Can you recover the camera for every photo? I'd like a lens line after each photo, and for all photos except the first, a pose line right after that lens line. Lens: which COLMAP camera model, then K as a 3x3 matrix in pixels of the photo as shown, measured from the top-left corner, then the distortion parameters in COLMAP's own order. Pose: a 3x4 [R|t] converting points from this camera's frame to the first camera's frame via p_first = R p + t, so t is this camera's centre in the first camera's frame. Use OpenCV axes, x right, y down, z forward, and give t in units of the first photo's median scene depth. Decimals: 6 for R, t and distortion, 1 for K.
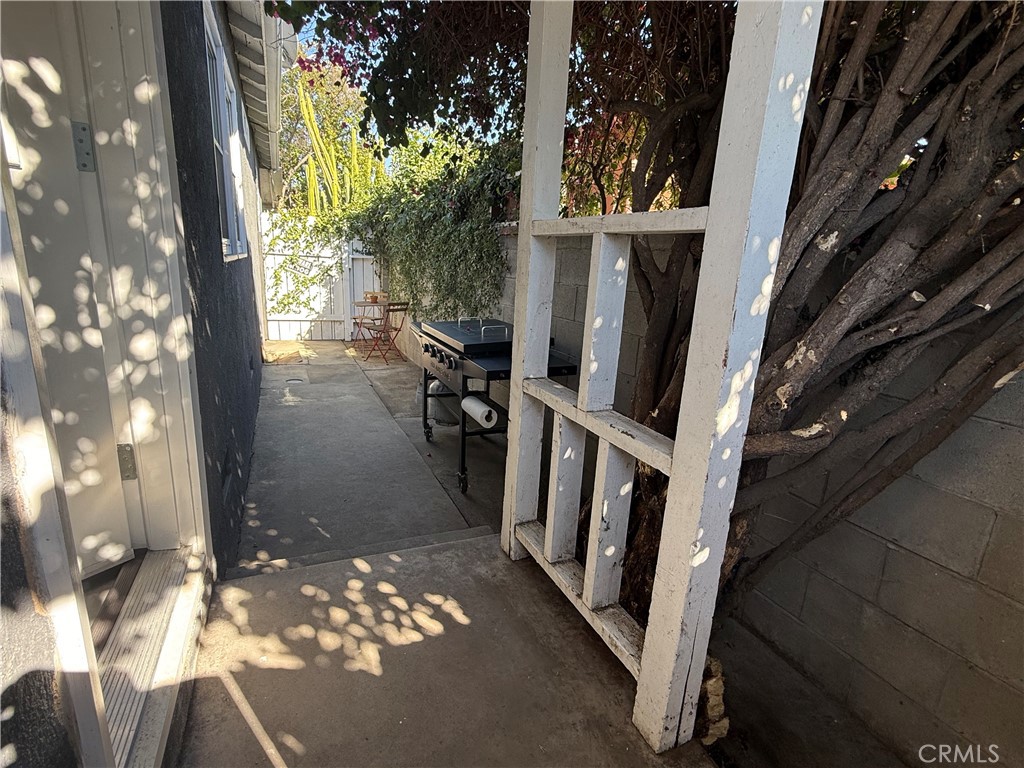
lens RADIAL K [[498.0, 0, 515.4], [0, 498.0, 383.9], [0, 0, 1]] dist [0.005856, 0.001210]
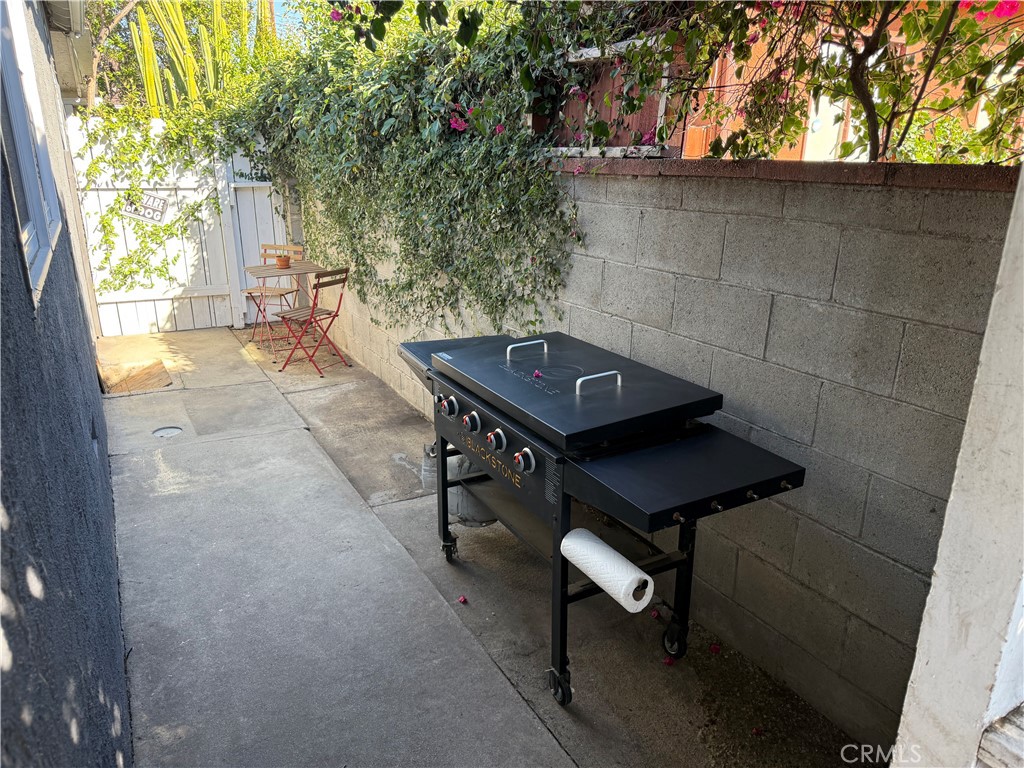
lens RADIAL K [[720.8, 0, 520.5], [0, 720.8, 386.4], [0, 0, 1]] dist [0.065141, -0.076396]
pose [[0.995384, -0.067019, 0.068692, -0.076865], [0.061867, 0.995295, 0.074570, -0.072303], [-0.073366, -0.069976, 0.994847, 0.119210]]
